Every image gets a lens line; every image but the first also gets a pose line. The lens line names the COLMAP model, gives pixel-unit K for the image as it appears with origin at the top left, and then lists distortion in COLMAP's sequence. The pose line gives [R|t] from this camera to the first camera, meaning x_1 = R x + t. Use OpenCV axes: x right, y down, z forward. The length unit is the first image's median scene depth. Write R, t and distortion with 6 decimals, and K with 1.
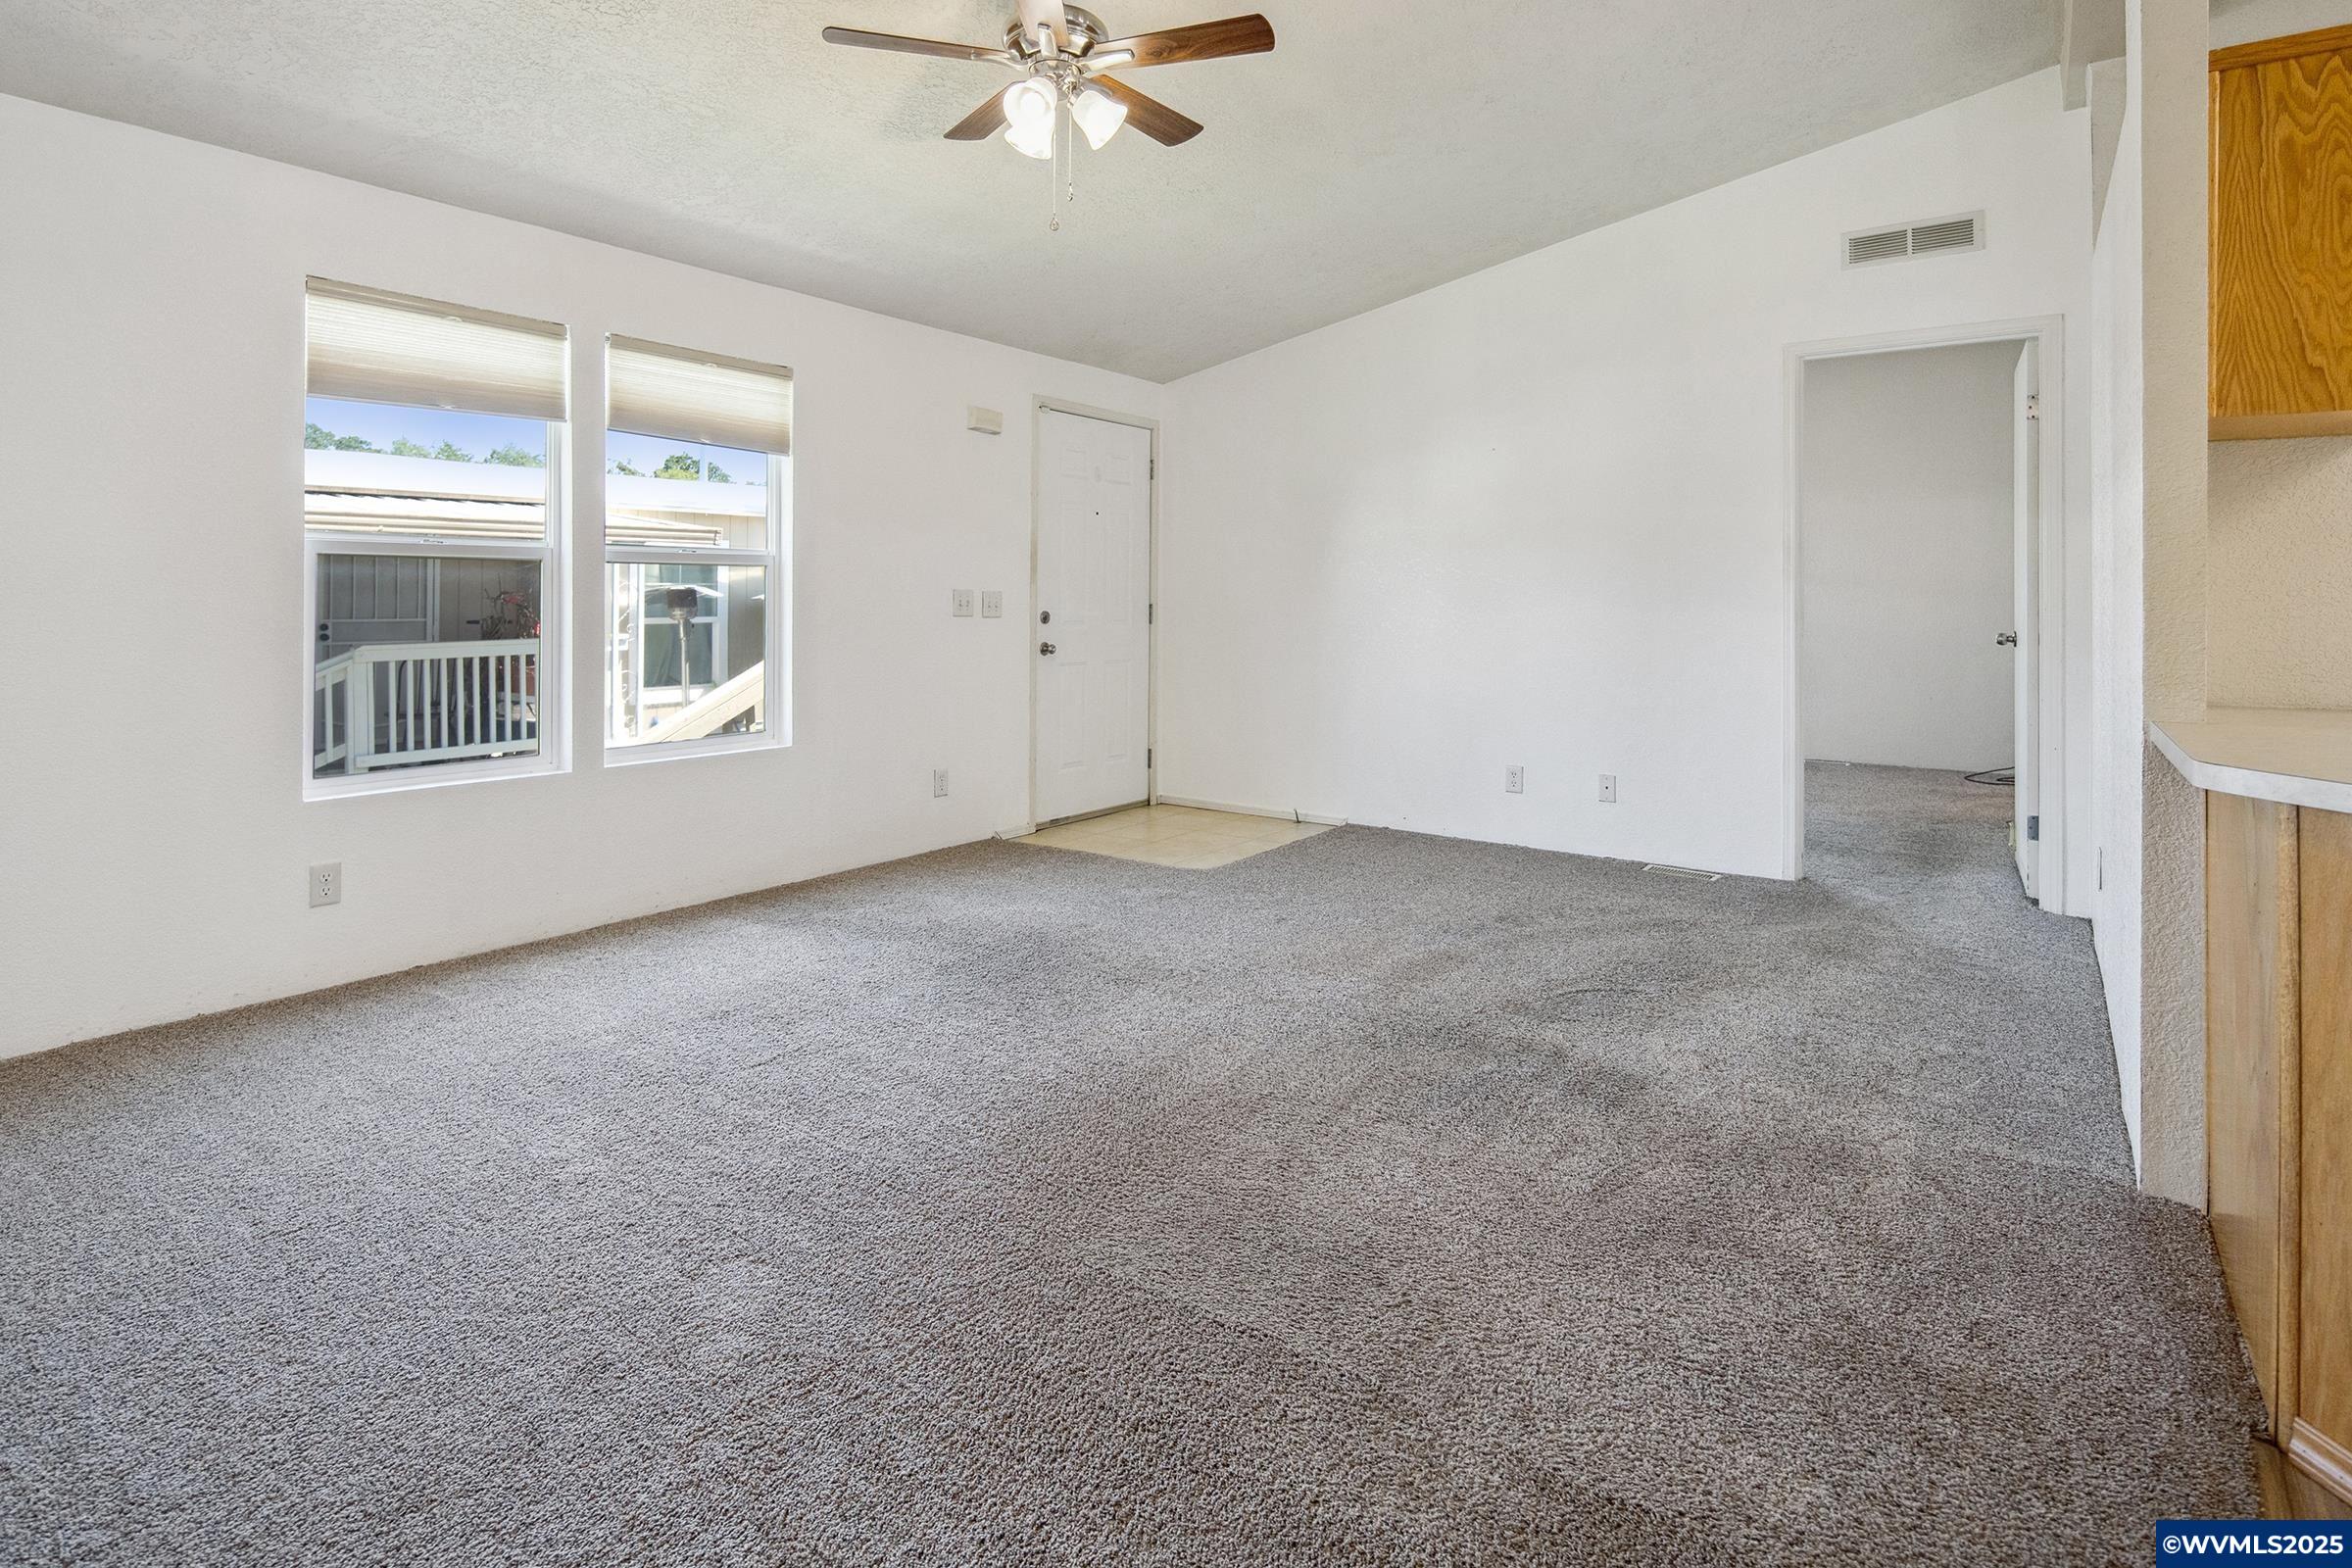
lens RADIAL K [[1175.3, 0, 1153.1], [0, 1175.3, 597.7], [0, 0, 1]] dist [-0.003075, 0.000490]
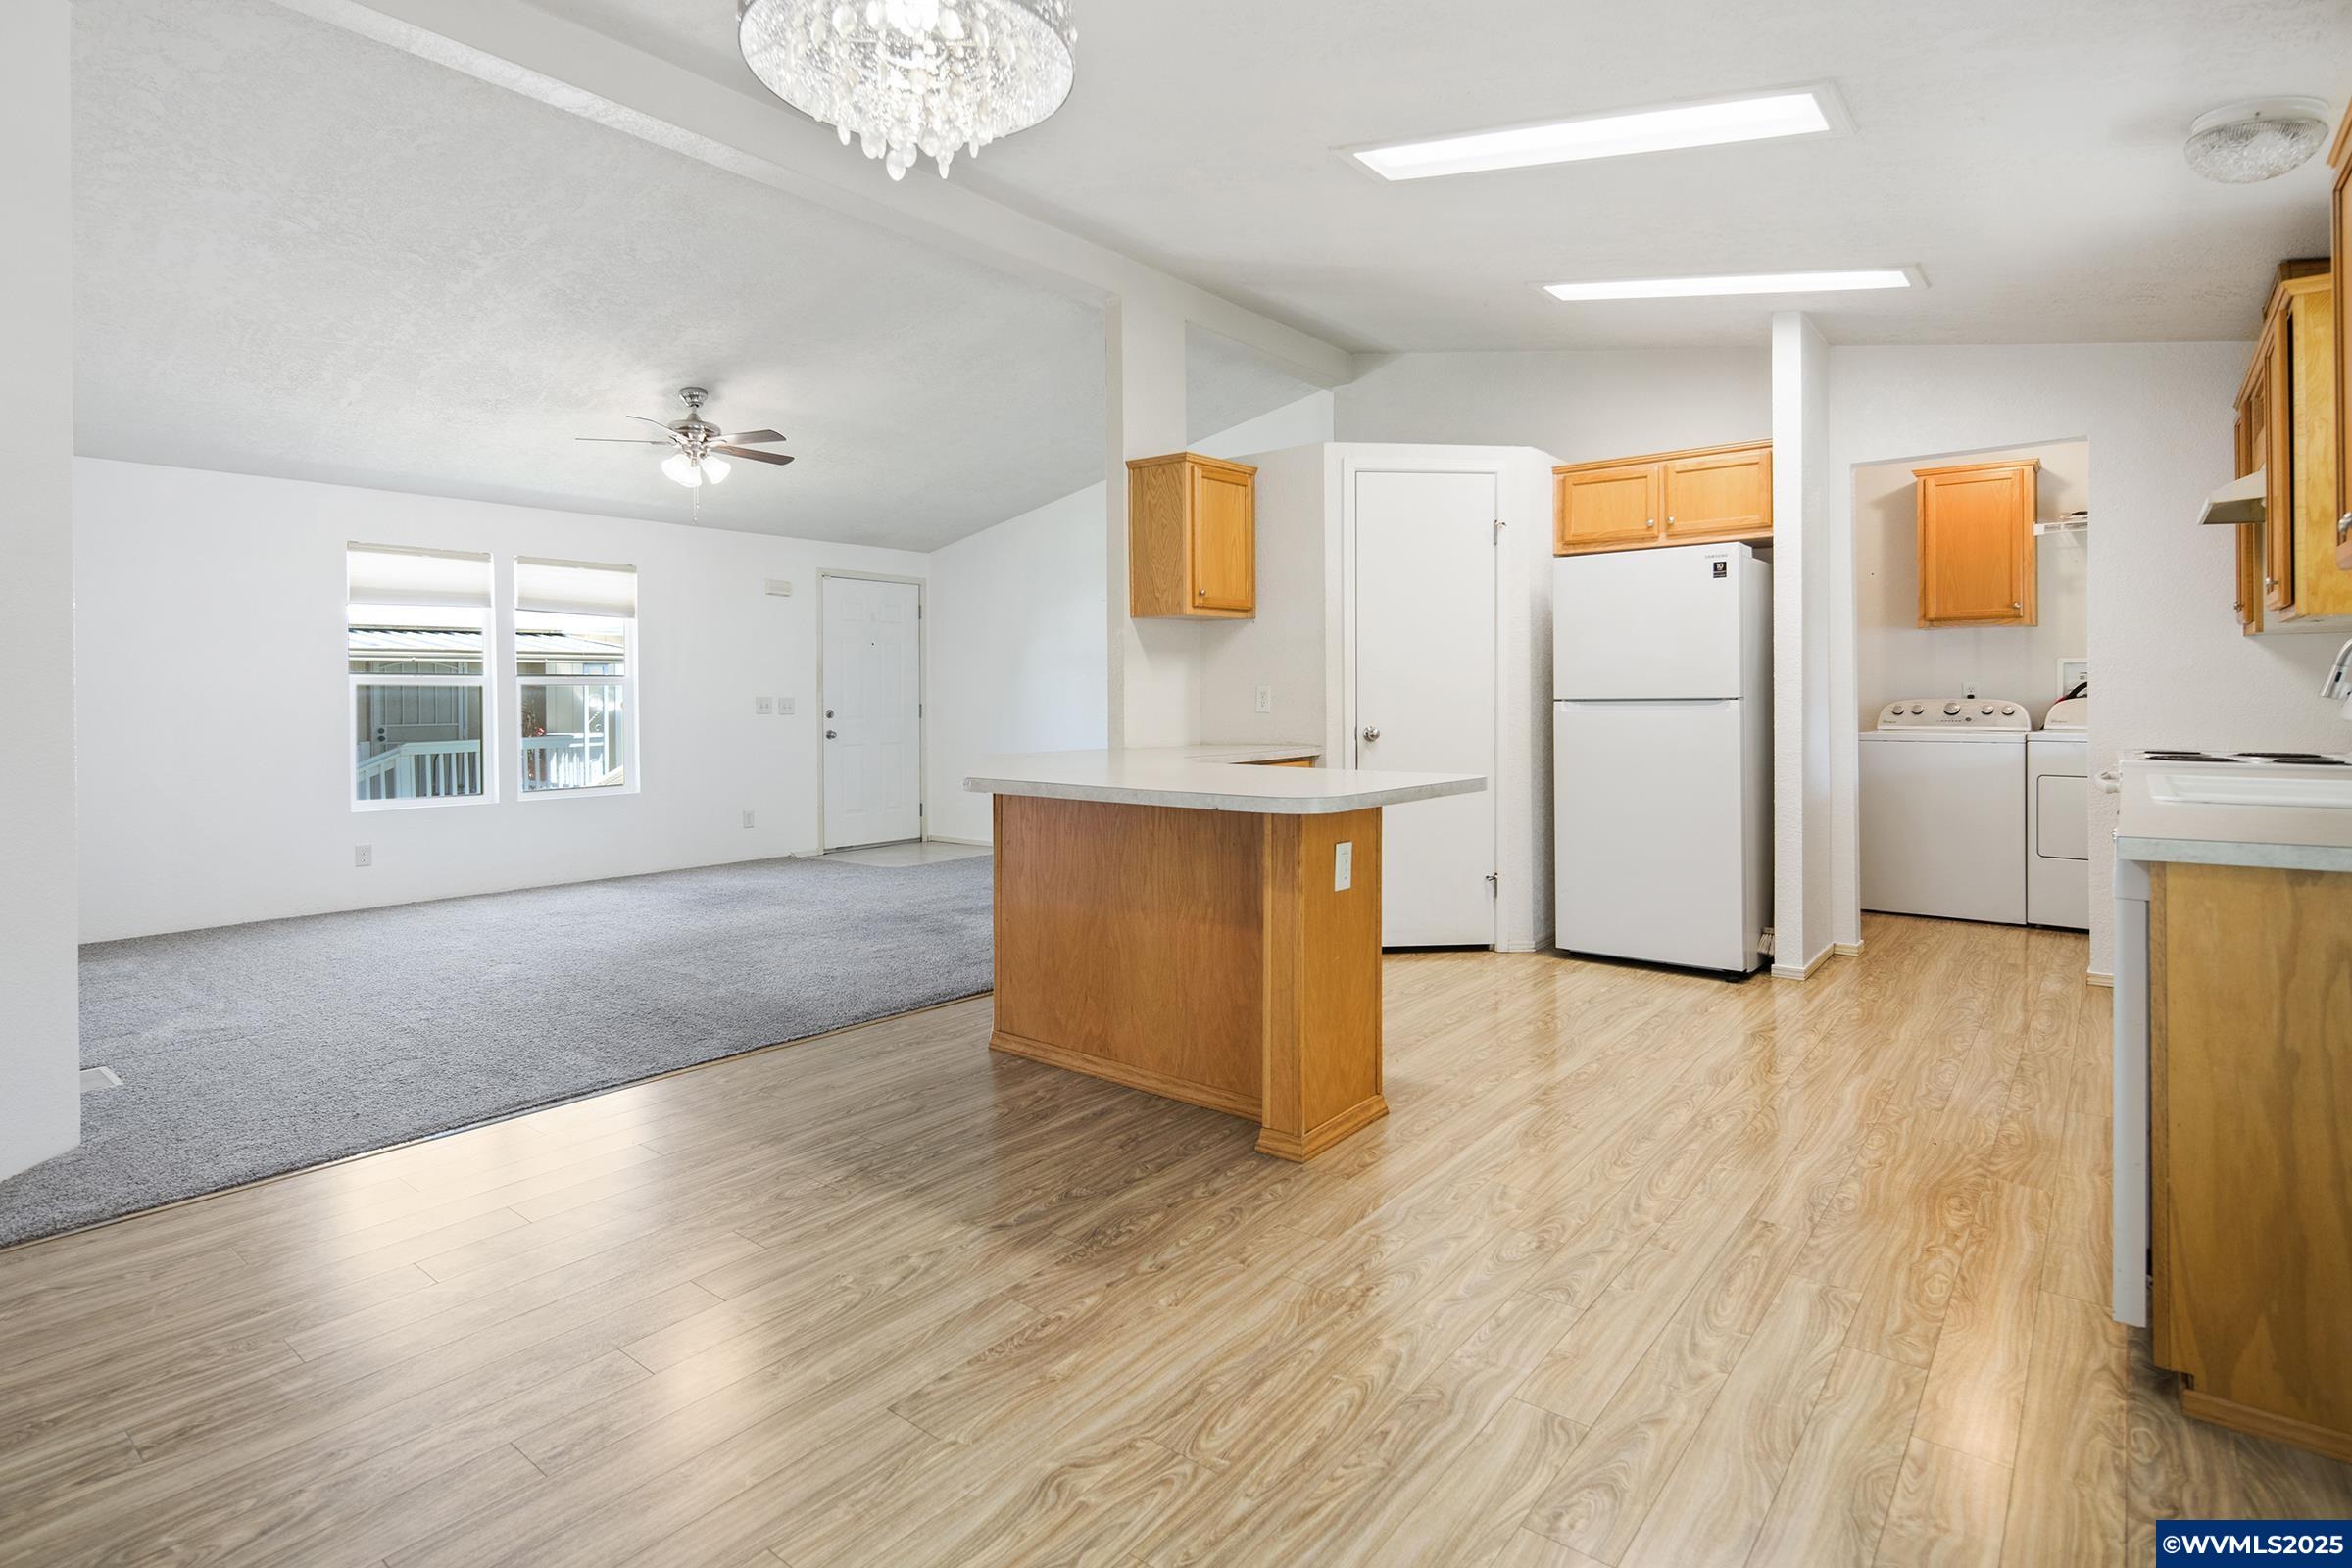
lens RADIAL K [[1175.3, 0, 1150.9], [0, 1175.3, 704.9], [0, 0, 1]] dist [-0.003075, 0.000490]
pose [[0.998854, -0.014588, -0.045593, 0.402565], [0.014893, 0.999869, 0.006356, 0.001493], [0.045494, -0.007027, 0.998940, -0.513486]]
